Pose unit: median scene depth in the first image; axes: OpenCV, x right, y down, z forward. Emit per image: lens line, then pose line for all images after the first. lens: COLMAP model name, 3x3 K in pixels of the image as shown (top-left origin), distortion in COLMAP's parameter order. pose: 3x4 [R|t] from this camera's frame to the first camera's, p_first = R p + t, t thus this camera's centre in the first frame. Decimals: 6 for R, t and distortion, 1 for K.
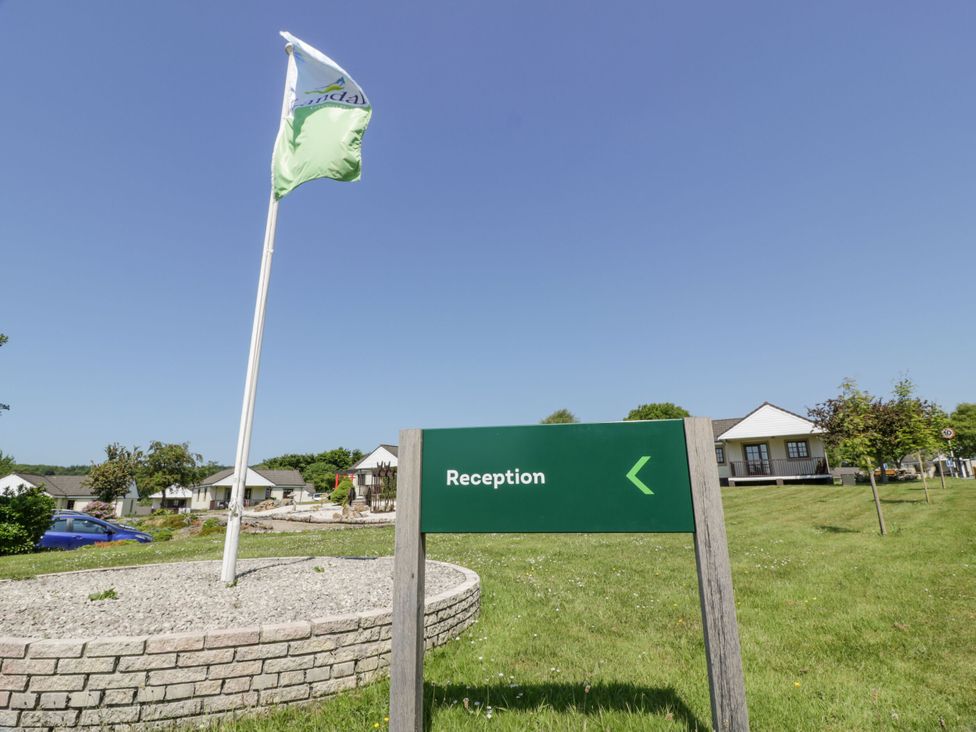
lens RADIAL K [[509.4, 0, 488.2], [0, 509.4, 361.5], [0, 0, 1]] dist [0.005307, -0.018048]
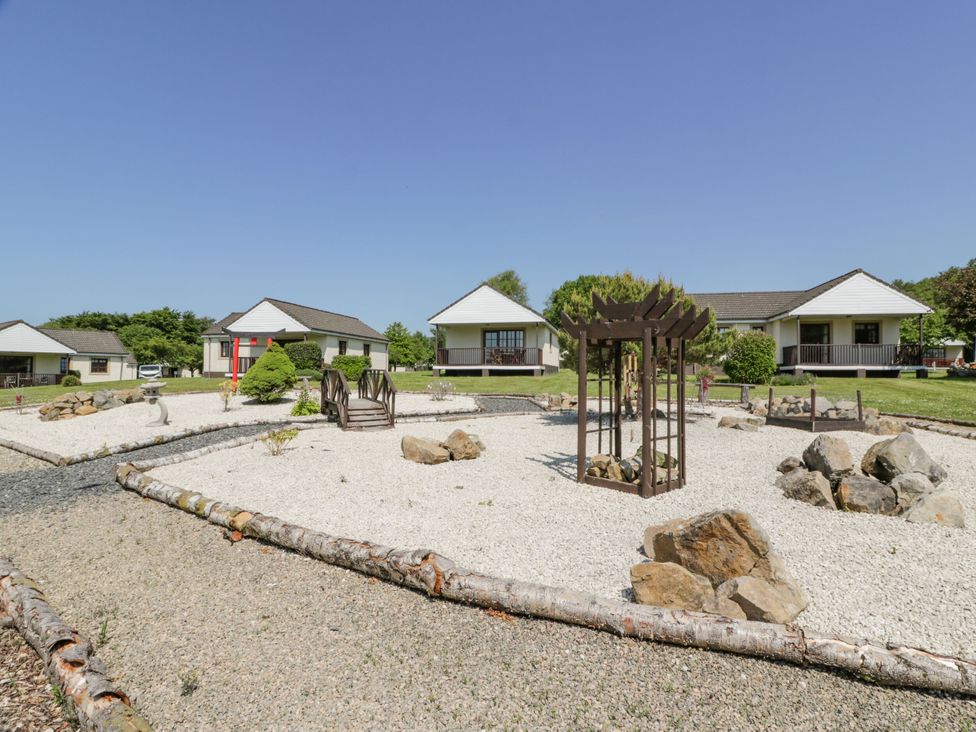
lens RADIAL K [[509.4, 0, 488.2], [0, 509.4, 361.5], [0, 0, 1]] dist [0.005307, -0.018048]
pose [[0.953287, 0.029104, 0.300659, -0.072681], [-0.099708, 0.969877, 0.222254, 0.037461], [-0.285134, -0.241850, 0.927473, 0.161167]]
